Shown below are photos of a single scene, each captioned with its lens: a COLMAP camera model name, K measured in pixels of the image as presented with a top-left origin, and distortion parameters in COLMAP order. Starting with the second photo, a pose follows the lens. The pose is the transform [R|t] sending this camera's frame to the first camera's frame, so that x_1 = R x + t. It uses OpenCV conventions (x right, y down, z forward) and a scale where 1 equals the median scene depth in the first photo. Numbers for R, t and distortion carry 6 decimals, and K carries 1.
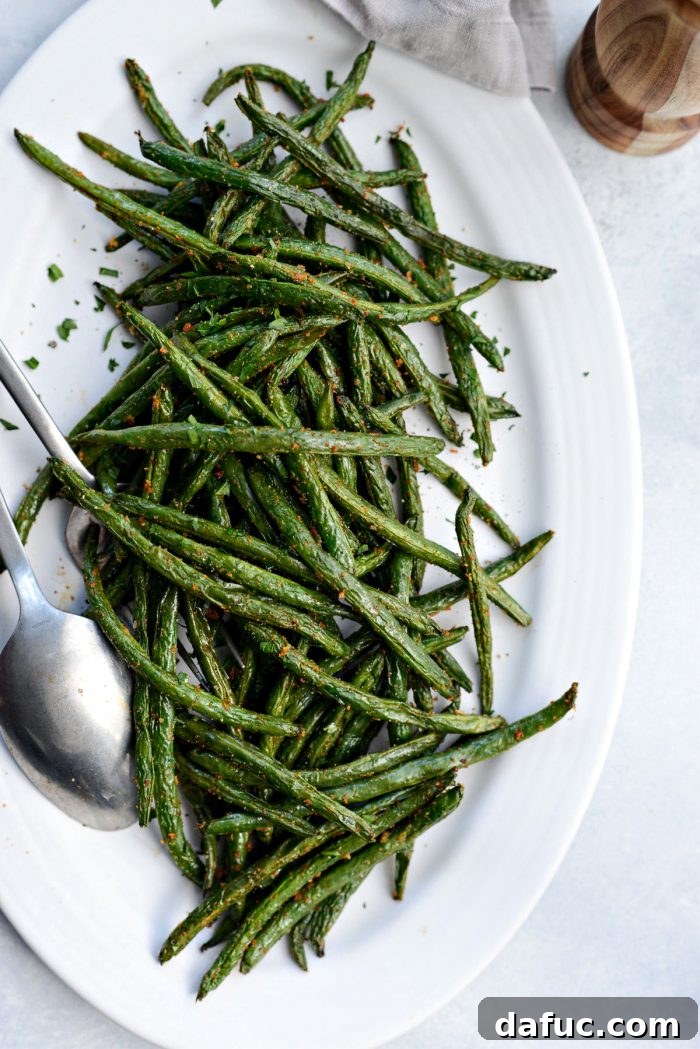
lens RADIAL K [[1693.8, 0, 350.0], [0, 1693.8, 524.5], [0, 0, 1]] dist [-0.063718, -0.017969]
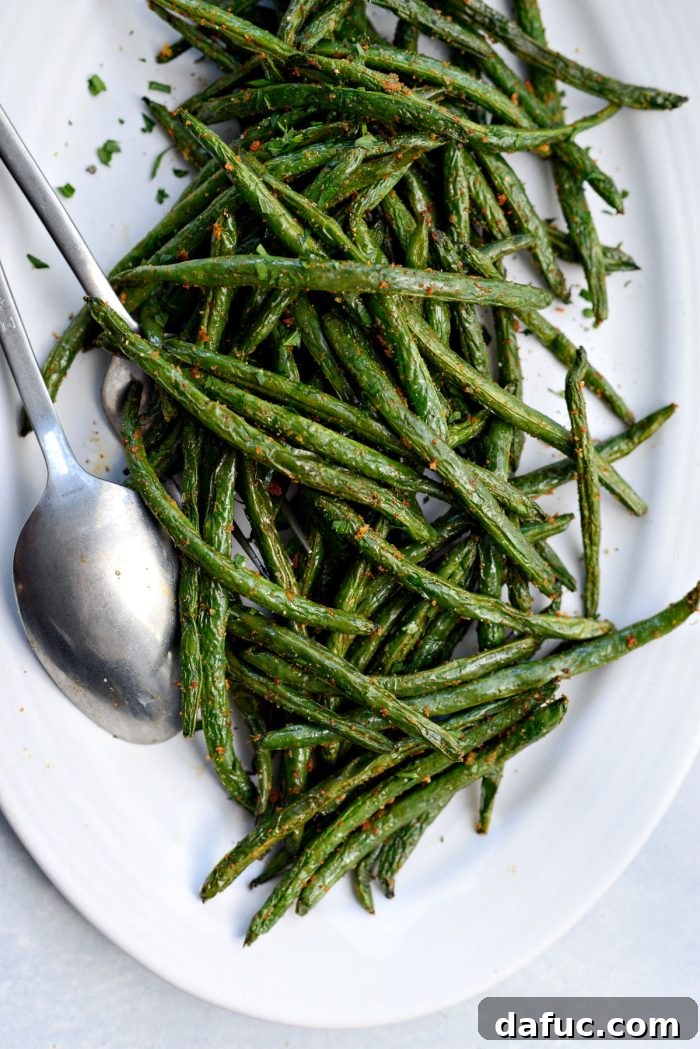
lens RADIAL K [[1693.8, 0, 350.0], [0, 1693.8, 524.5], [0, 0, 1]] dist [-0.063718, -0.017969]
pose [[0.999604, 0.026058, 0.010656, -0.052396], [-0.026182, 0.999589, 0.011675, 0.059978], [-0.010347, -0.011949, 0.999875, 0.155246]]
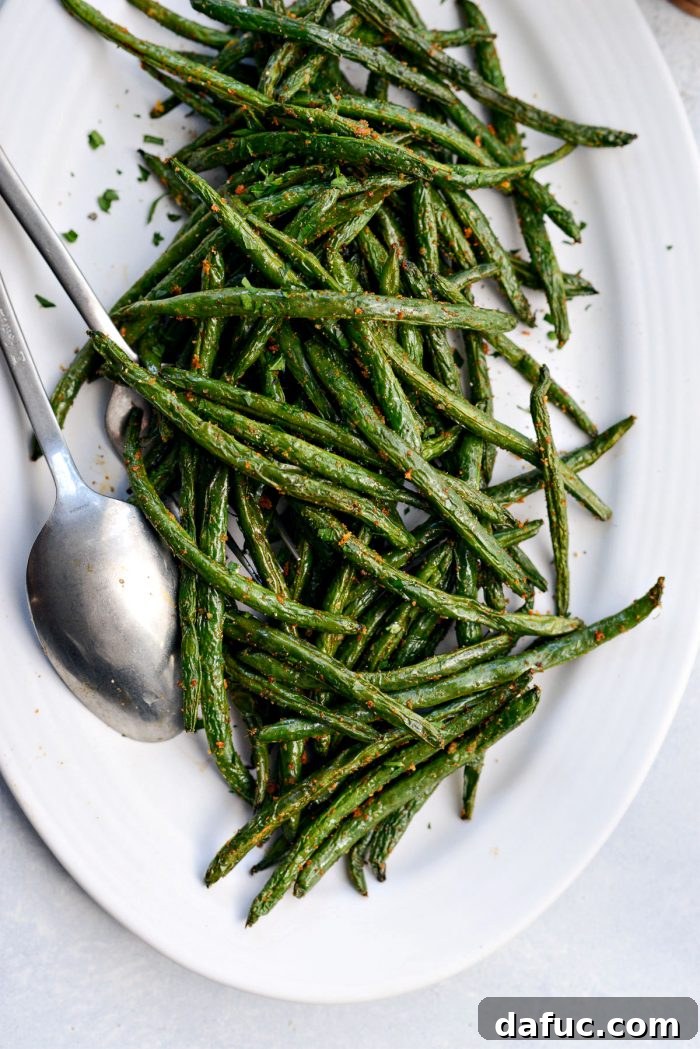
lens RADIAL K [[1693.8, 0, 350.0], [0, 1693.8, 524.5], [0, 0, 1]] dist [-0.063718, -0.017969]
pose [[0.999951, 0.001726, -0.009724, -0.026424], [-0.002001, 0.999598, -0.028293, 0.091012], [0.009671, 0.028311, 0.999552, 0.083149]]
